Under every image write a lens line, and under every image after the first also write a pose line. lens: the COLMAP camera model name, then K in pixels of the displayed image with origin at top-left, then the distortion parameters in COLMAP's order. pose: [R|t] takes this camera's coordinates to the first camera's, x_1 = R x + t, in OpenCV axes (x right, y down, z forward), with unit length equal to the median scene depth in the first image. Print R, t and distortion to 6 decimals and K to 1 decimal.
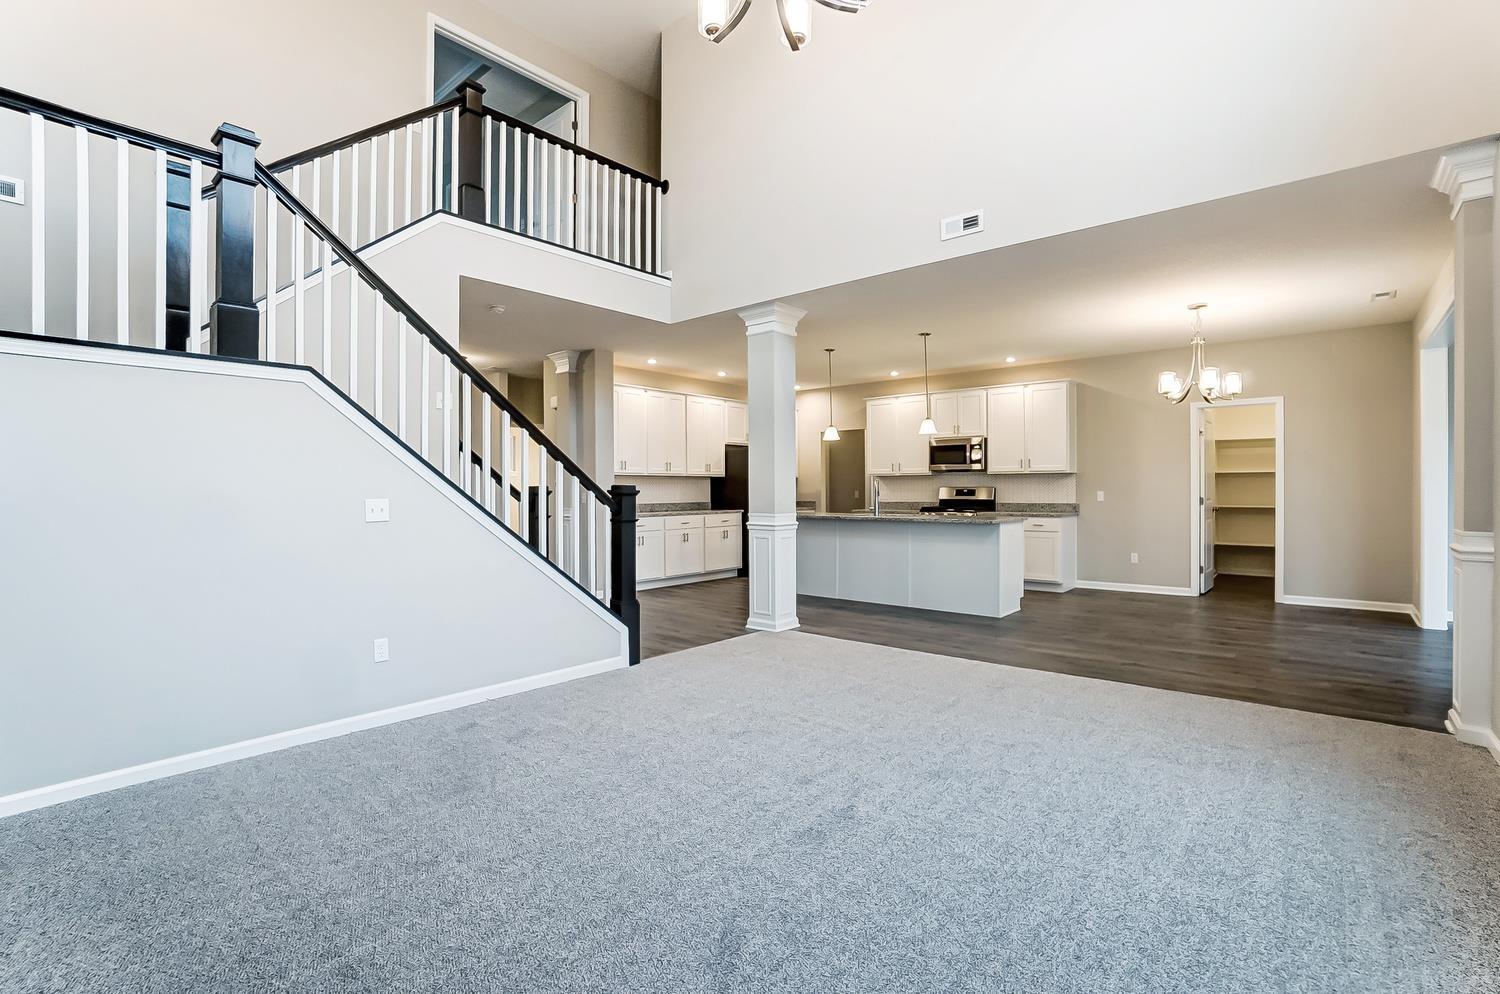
lens RADIAL K [[688.0, 0, 734.6], [0, 688.0, 491.4], [0, 0, 1]] dist [0.002566, 0.000206]
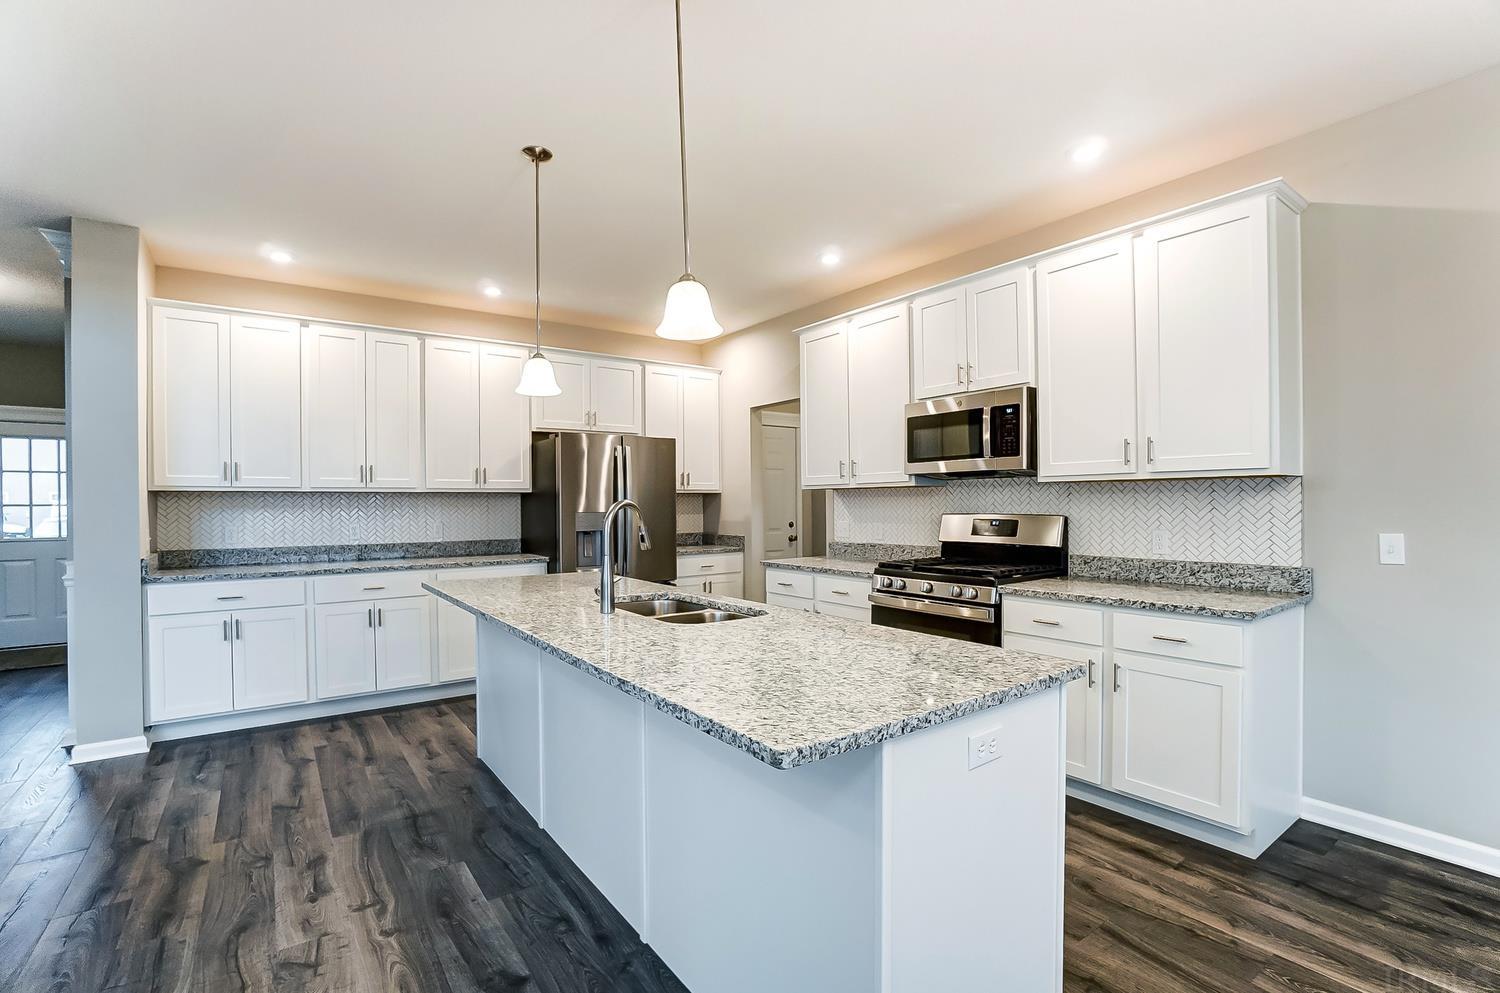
lens RADIAL K [[671.3, 0, 743.7], [0, 671.3, 500.4], [0, 0, 1]] dist [-0.014651, 0.000297]
pose [[0.975653, -0.004716, -0.219271, 0.283401], [0.003664, 0.999980, -0.005203, -0.013303], [0.219291, 0.004272, 0.975650, 0.586990]]
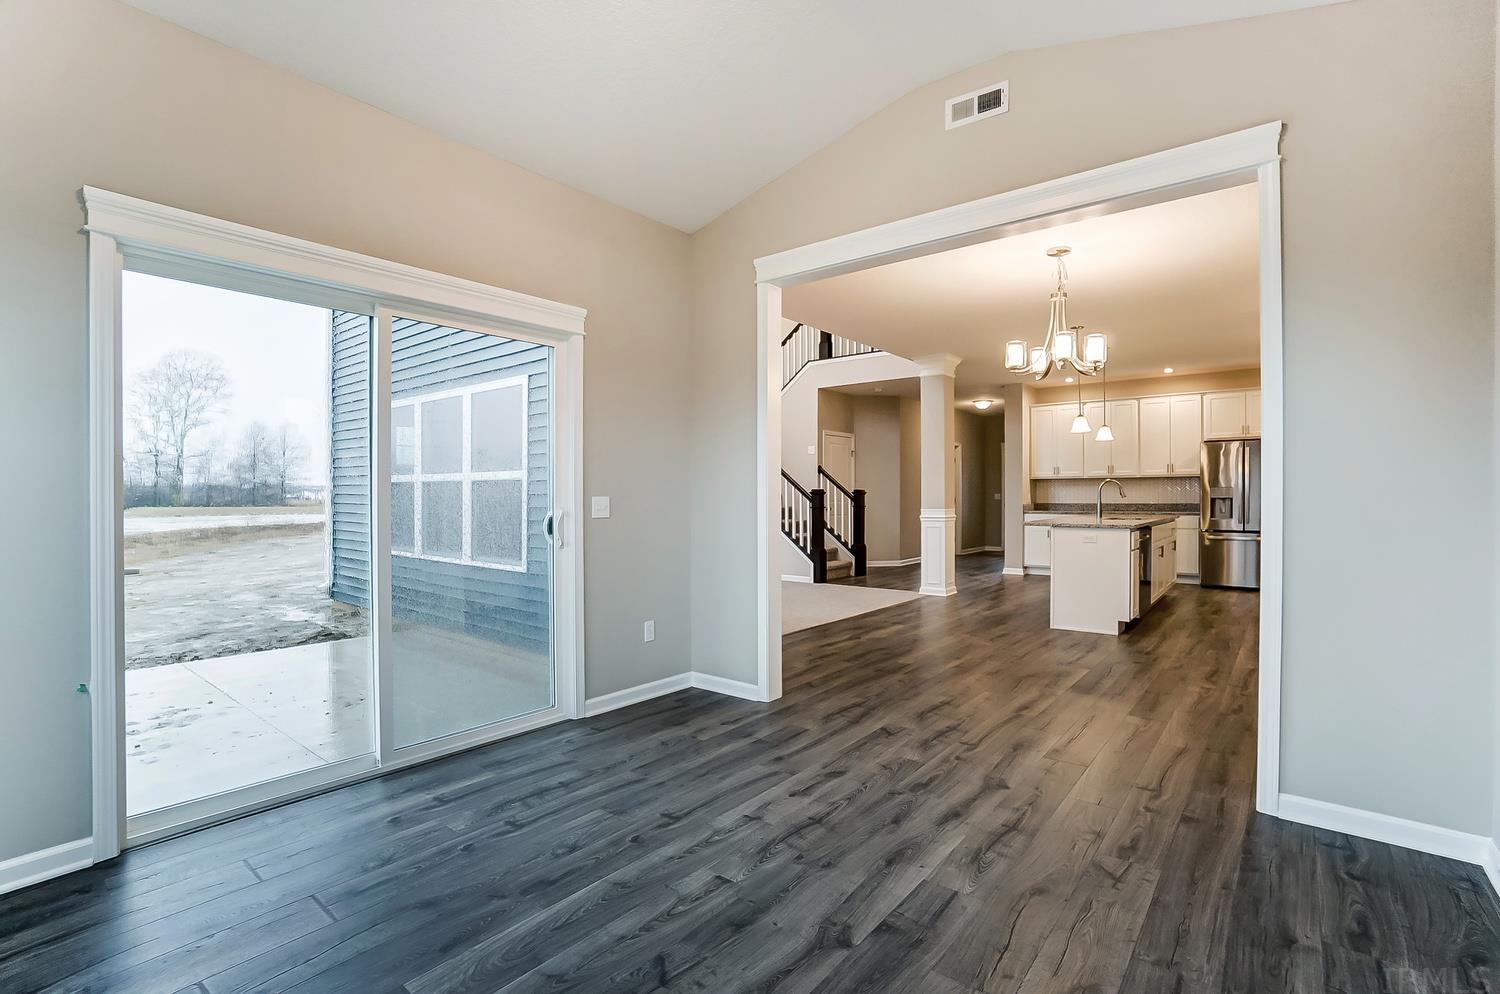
lens RADIAL K [[688.0, 0, 734.6], [0, 688.0, 491.4], [0, 0, 1]] dist [0.002566, 0.000206]
pose [[0.037757, -0.004871, -0.999275, 0.953265], [-0.002050, 0.999986, -0.004952, 0.004490], [0.999285, 0.002235, 0.037746, 0.383058]]
